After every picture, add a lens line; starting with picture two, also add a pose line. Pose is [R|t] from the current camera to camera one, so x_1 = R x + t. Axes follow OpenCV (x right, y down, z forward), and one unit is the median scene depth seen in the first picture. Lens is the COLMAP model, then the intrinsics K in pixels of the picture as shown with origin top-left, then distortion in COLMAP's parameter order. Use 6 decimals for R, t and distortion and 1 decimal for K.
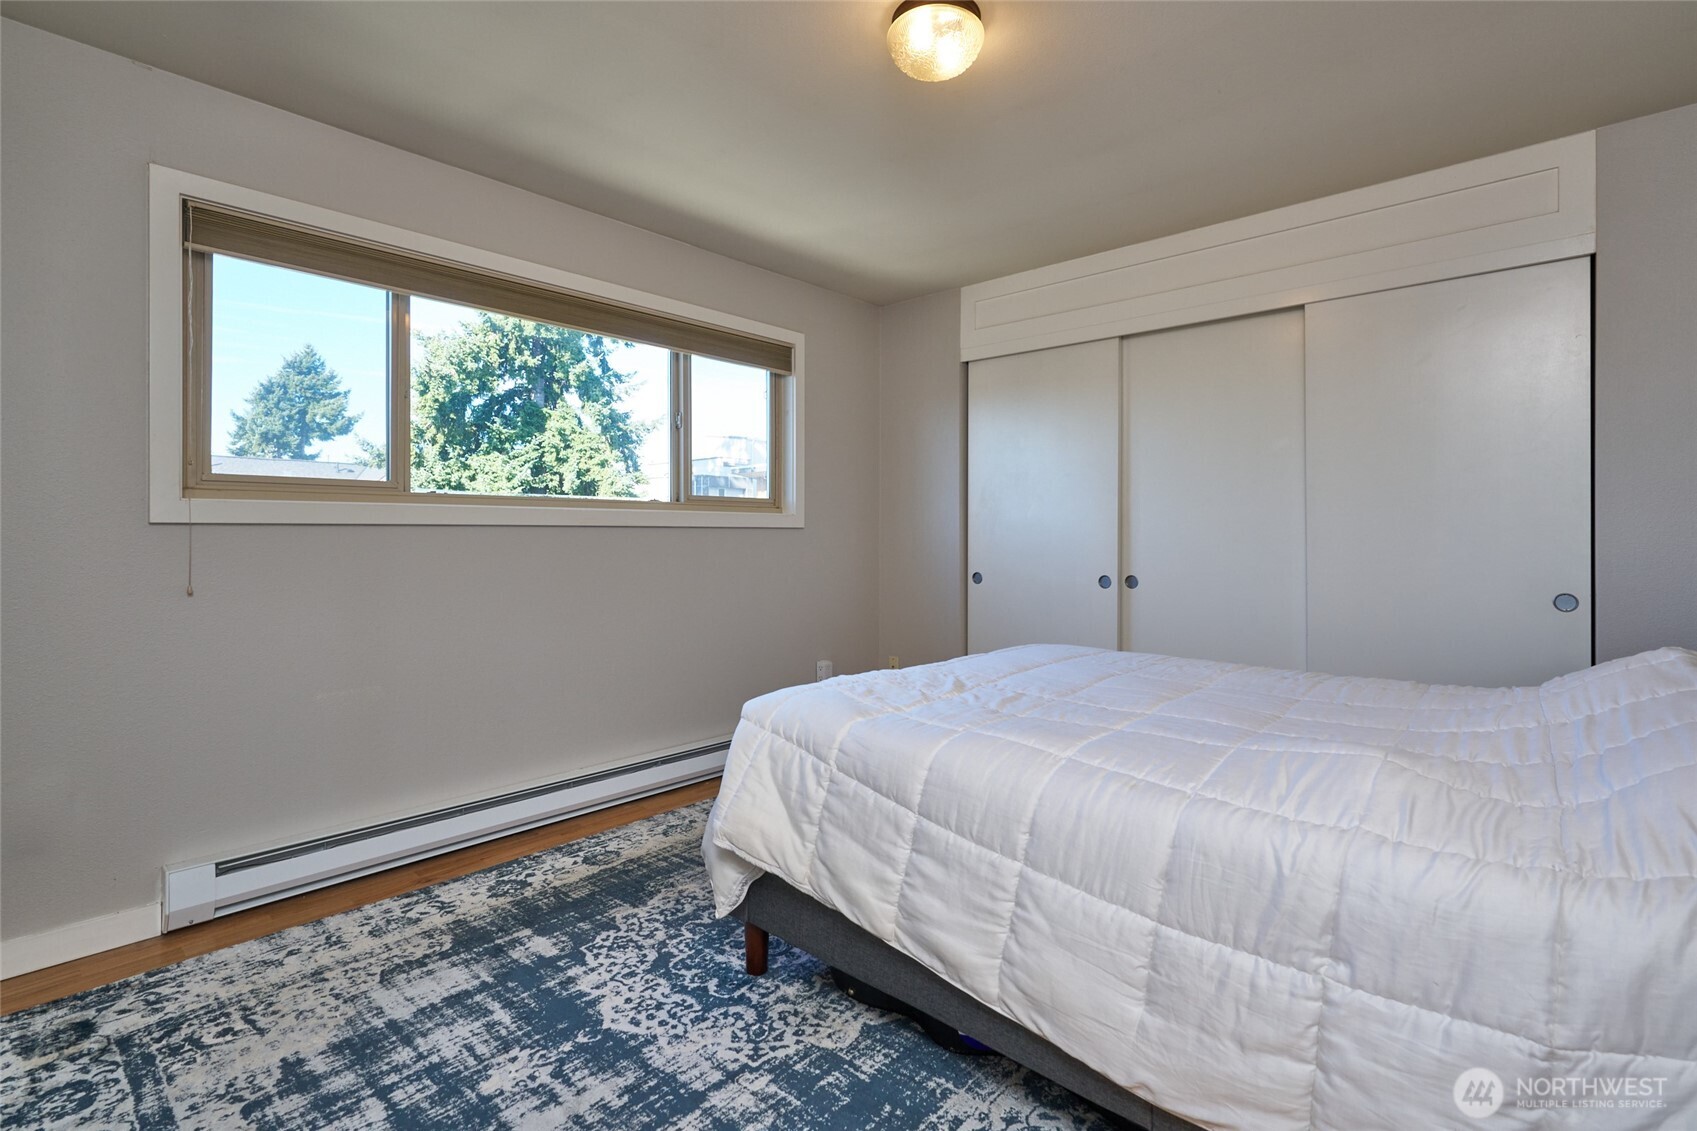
lens RADIAL K [[796.1, 0, 852.5], [0, 796.1, 539.4], [0, 0, 1]] dist [0.000676, 0.000081]
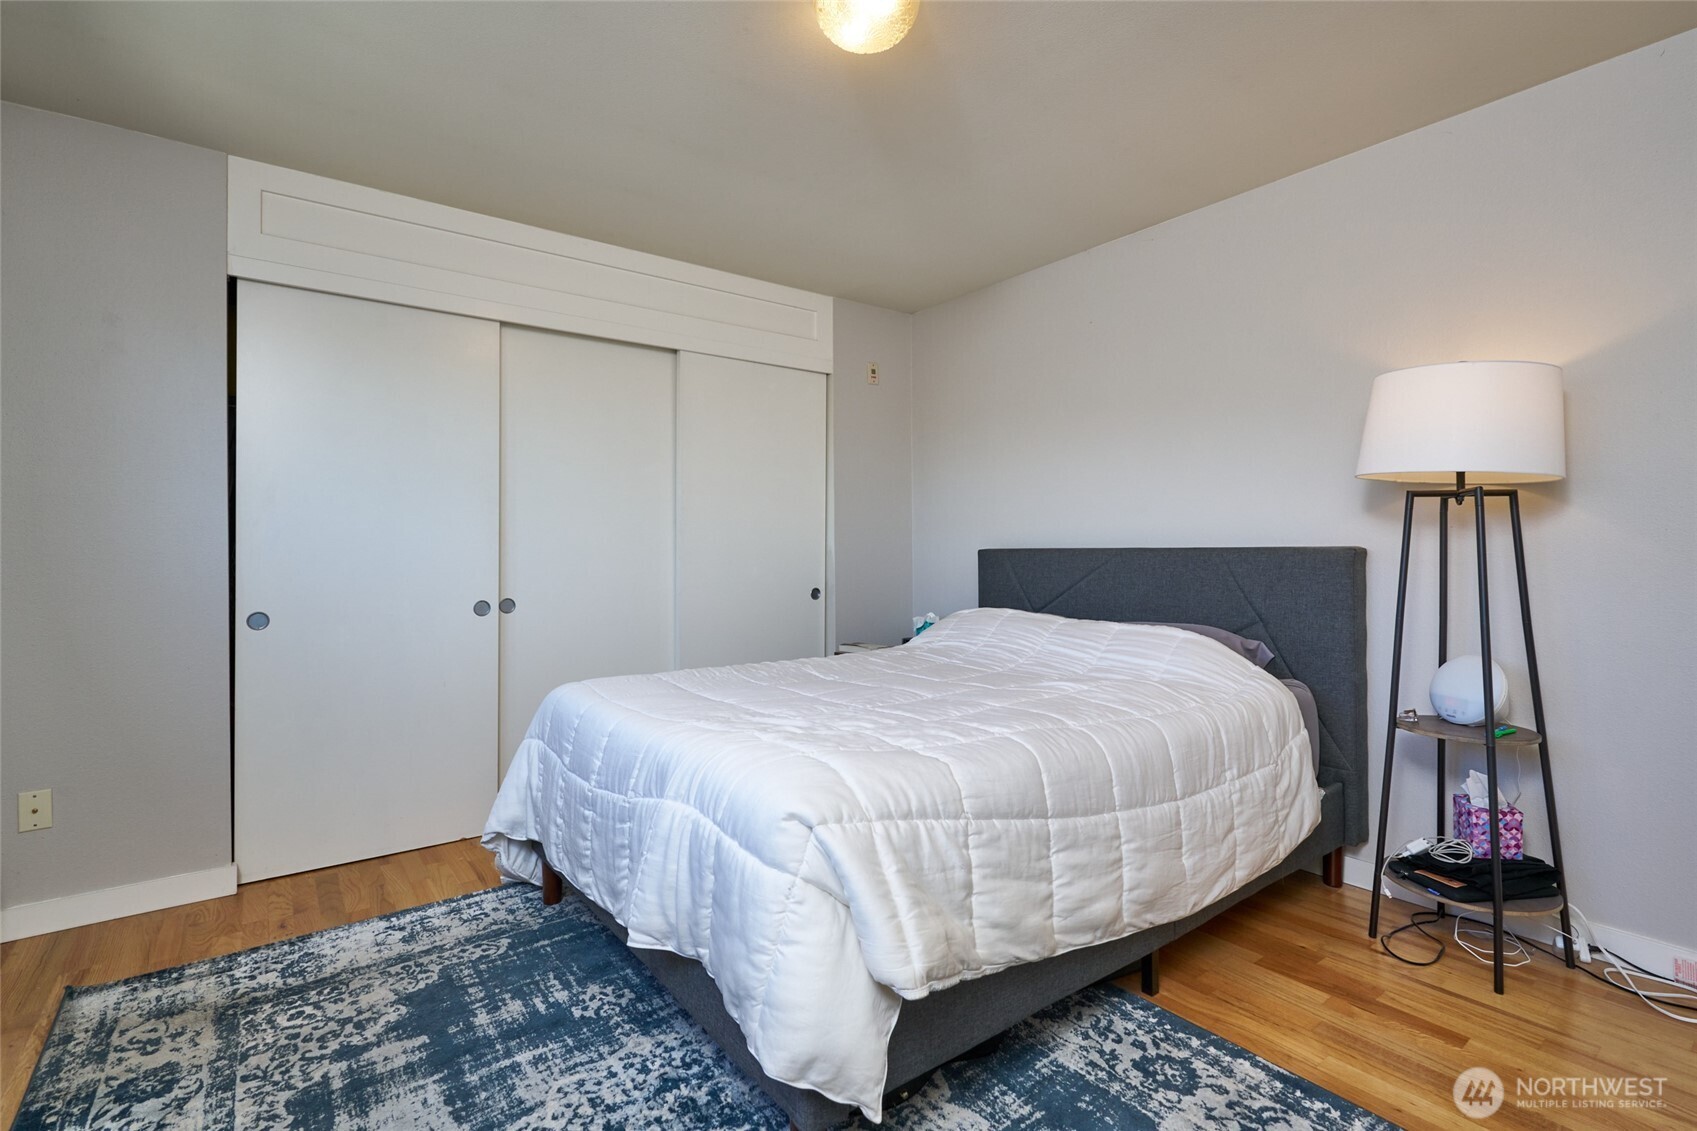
lens RADIAL K [[796.1, 0, 852.5], [0, 796.1, 539.4], [0, 0, 1]] dist [0.000676, 0.000081]
pose [[0.176289, 0.009864, 0.984289, -0.440479], [0.013042, 0.999839, -0.012356, -0.003374], [-0.984252, 0.015016, 0.176132, 0.474445]]
